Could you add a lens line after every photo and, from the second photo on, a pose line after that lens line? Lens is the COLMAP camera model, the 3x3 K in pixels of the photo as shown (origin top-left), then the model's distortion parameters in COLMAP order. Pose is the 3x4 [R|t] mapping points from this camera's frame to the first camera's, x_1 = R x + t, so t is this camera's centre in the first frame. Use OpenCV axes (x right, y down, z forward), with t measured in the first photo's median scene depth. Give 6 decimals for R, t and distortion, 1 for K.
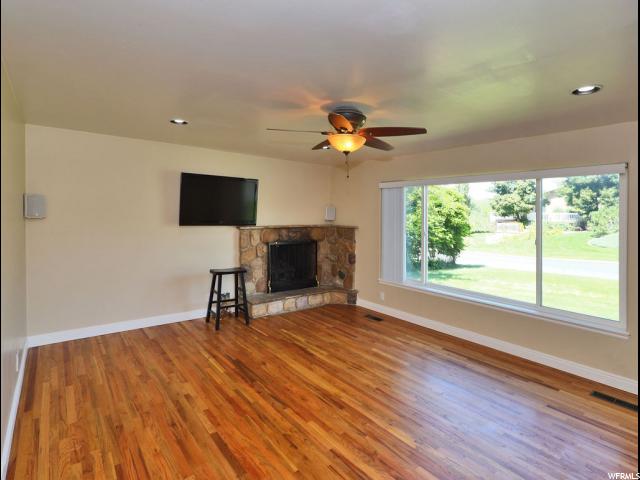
lens RADIAL K [[342.4, 0, 318.3], [0, 342.4, 229.4], [0, 0, 1]] dist [-0.002780, 0.000411]
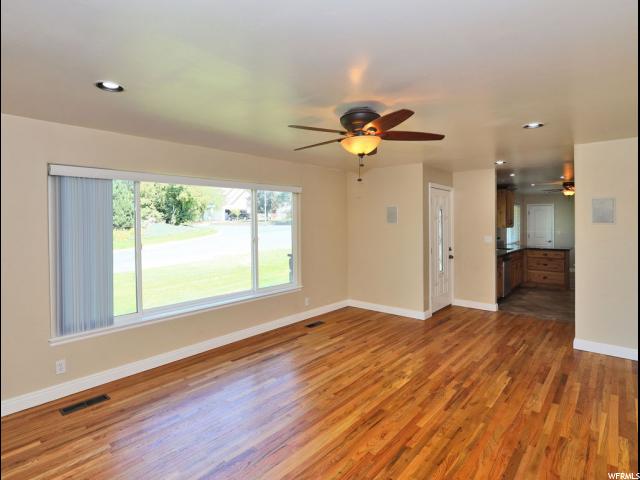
lens RADIAL K [[342.4, 0, 318.3], [0, 342.4, 229.4], [0, 0, 1]] dist [-0.002780, 0.000411]
pose [[-0.191953, -0.041771, 0.980515, -0.834010], [0.053260, 0.997178, 0.052907, -0.072743], [-0.979958, 0.062378, -0.189186, 1.299303]]
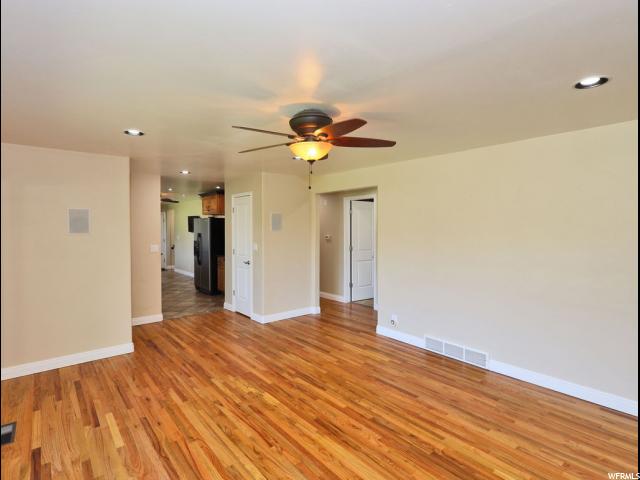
lens RADIAL K [[349.3, 0, 320.7], [0, 349.3, 226.6], [0, 0, 1]] dist [-0.002673, 0.000302]
pose [[-0.998606, -0.017864, -0.049660, 0.114300], [-0.020583, 0.998286, 0.054790, -0.094377], [0.048596, 0.055736, -0.997262, 1.921070]]
